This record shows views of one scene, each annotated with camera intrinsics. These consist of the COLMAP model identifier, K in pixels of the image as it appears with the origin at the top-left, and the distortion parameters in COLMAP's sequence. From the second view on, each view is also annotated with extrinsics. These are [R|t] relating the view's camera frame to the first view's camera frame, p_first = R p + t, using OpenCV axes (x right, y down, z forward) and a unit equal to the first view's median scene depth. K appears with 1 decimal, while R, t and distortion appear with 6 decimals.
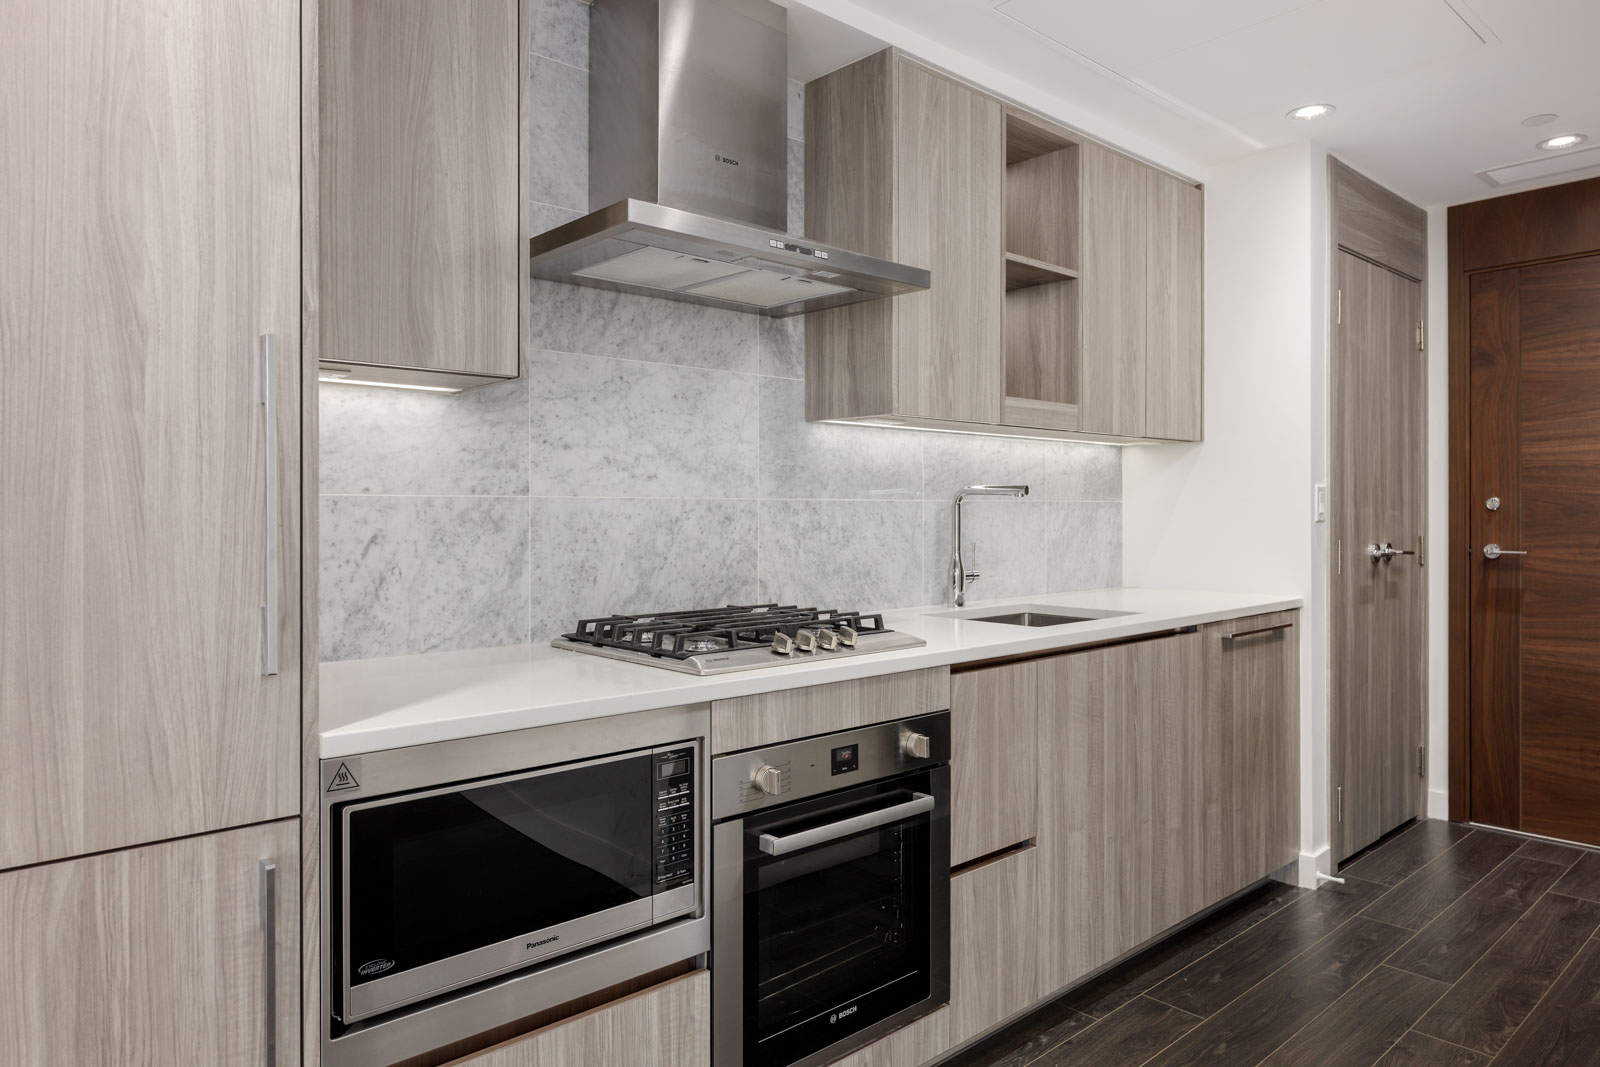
lens RADIAL K [[1007.8, 0, 808.0], [0, 1007.8, 512.1], [0, 0, 1]] dist [-0.000725, -0.000766]
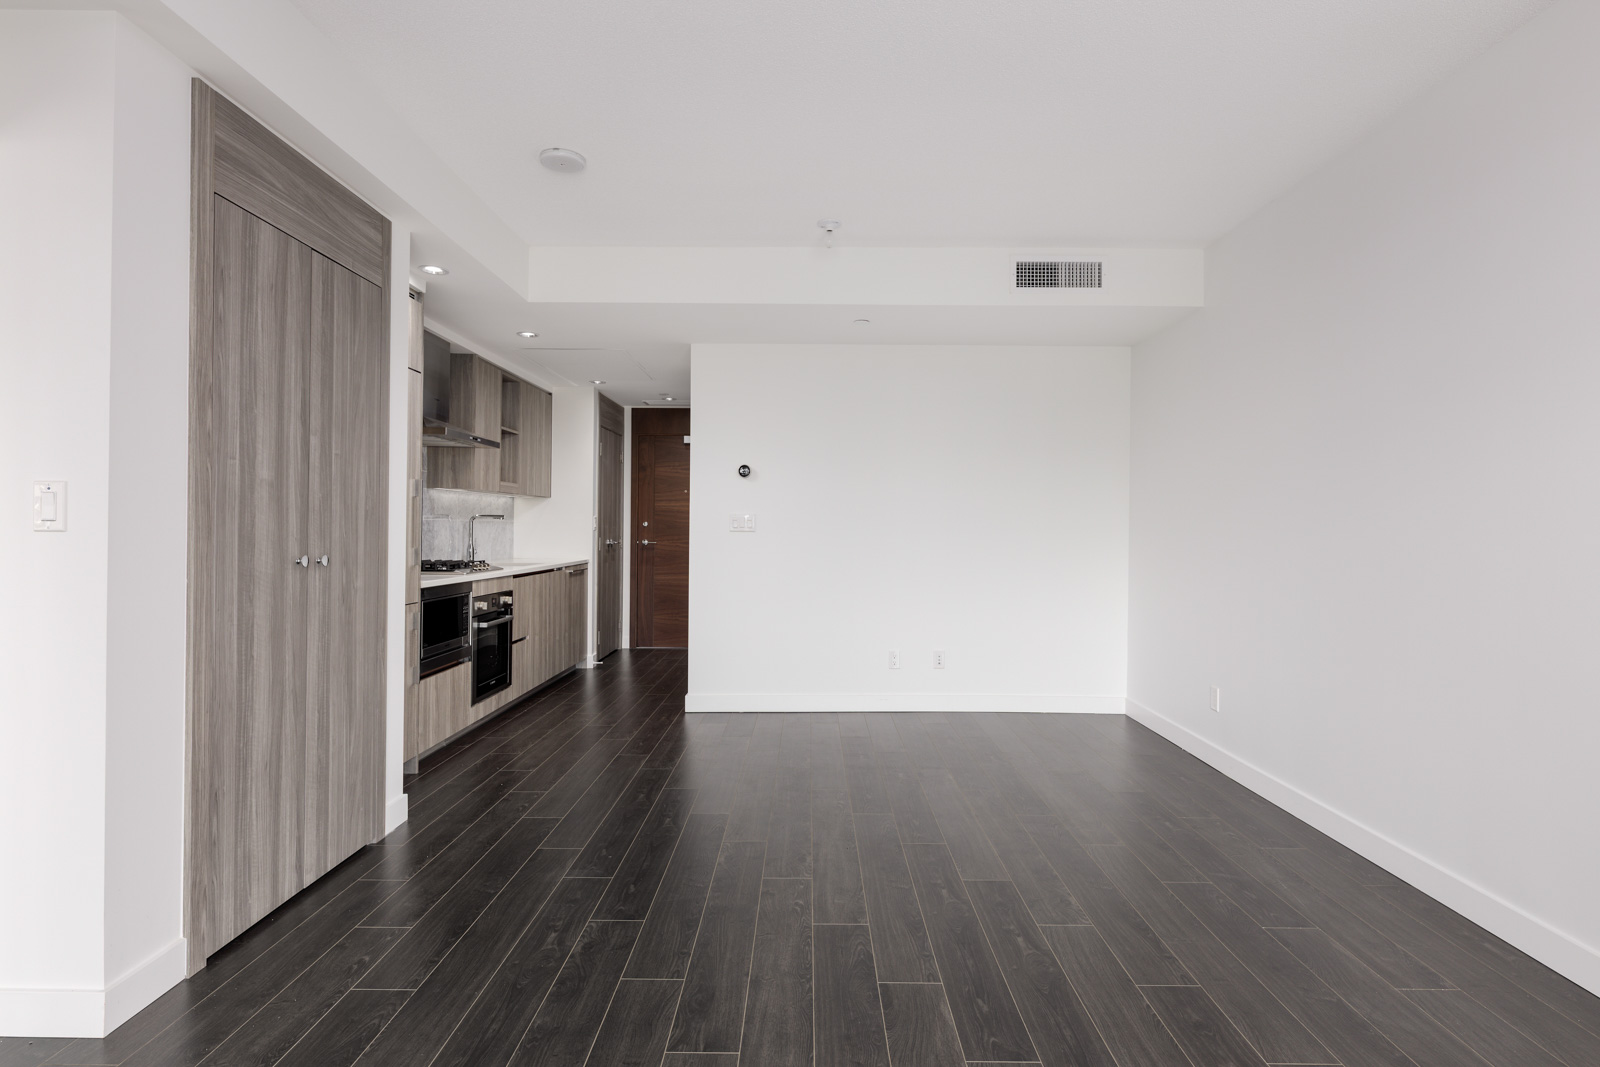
lens RADIAL K [[809.0, 0, 808.3], [0, 809.0, 524.3], [0, 0, 1]] dist [-0.000087, 0.000183]
pose [[0.671193, 0.011475, 0.741194, -0.967733], [-0.009580, 0.999931, -0.006805, 0.004563], [-0.741221, -0.002533, 0.671256, -1.180154]]
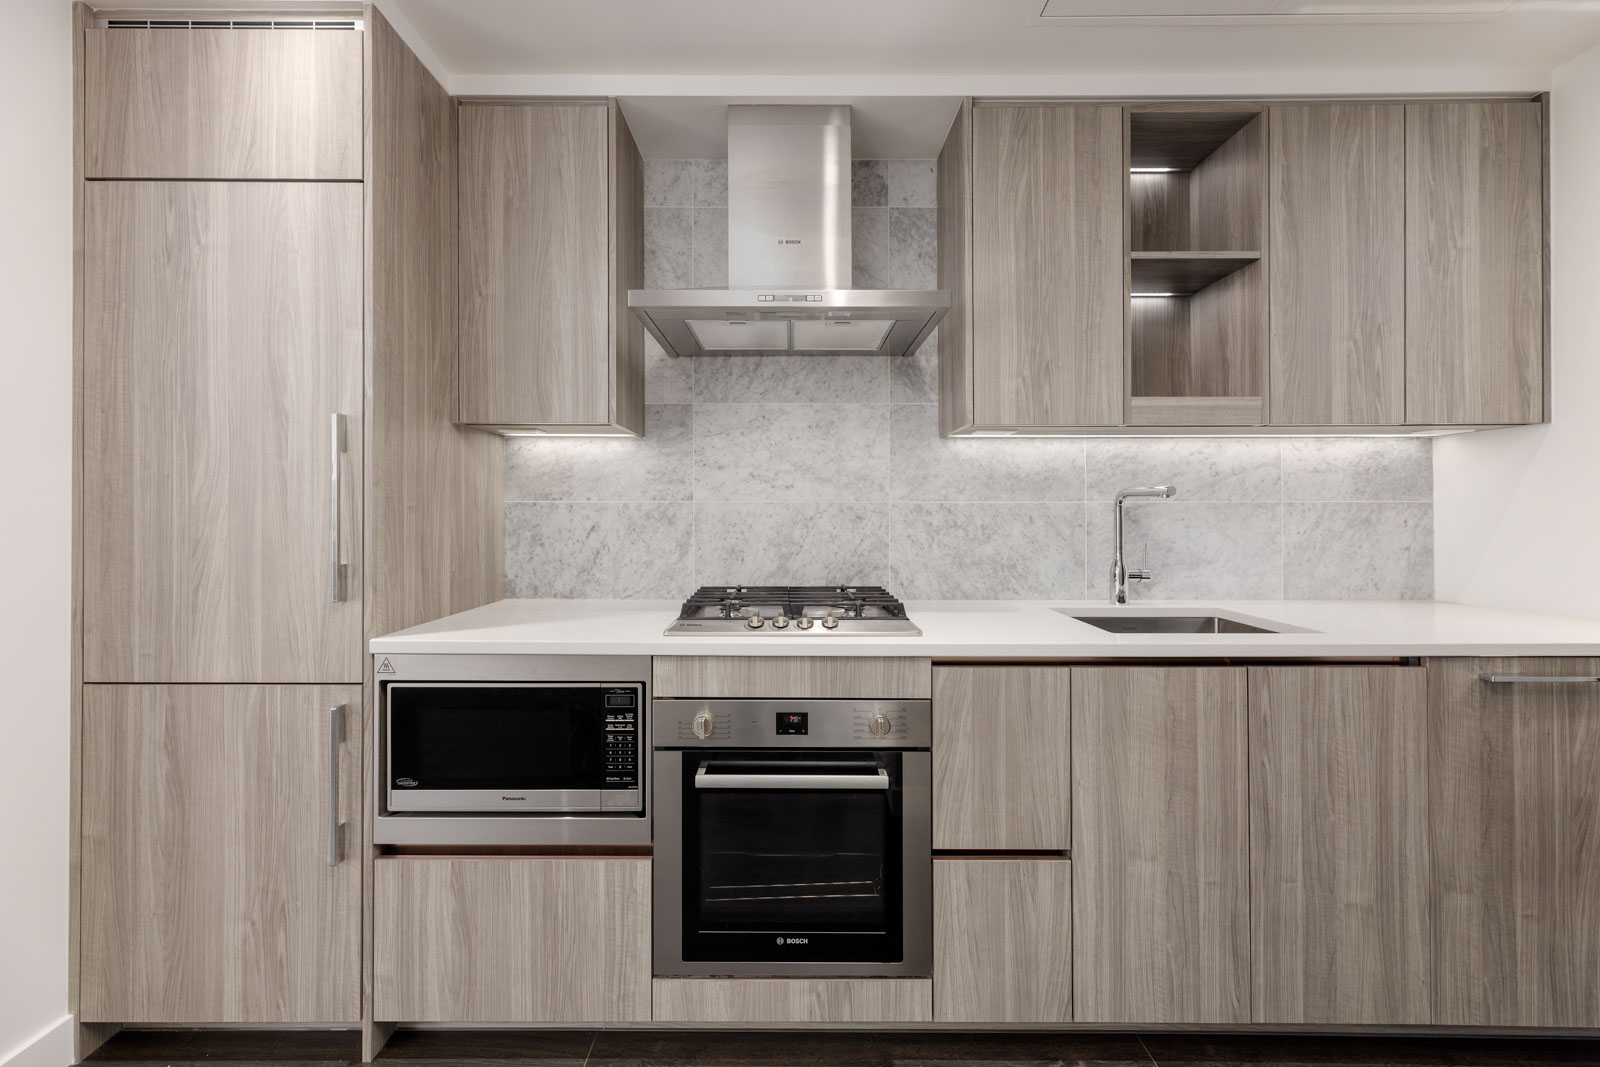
lens RADIAL K [[634.0, 0, 796.7], [0, 634.0, 508.9], [0, 0, 1]] dist [0.001424, 0.000359]
pose [[0.741564, -0.001573, -0.670881, 0.433666], [-0.002124, 0.999987, -0.004692, -0.000748], [0.670879, 0.004905, 0.741551, 0.367692]]
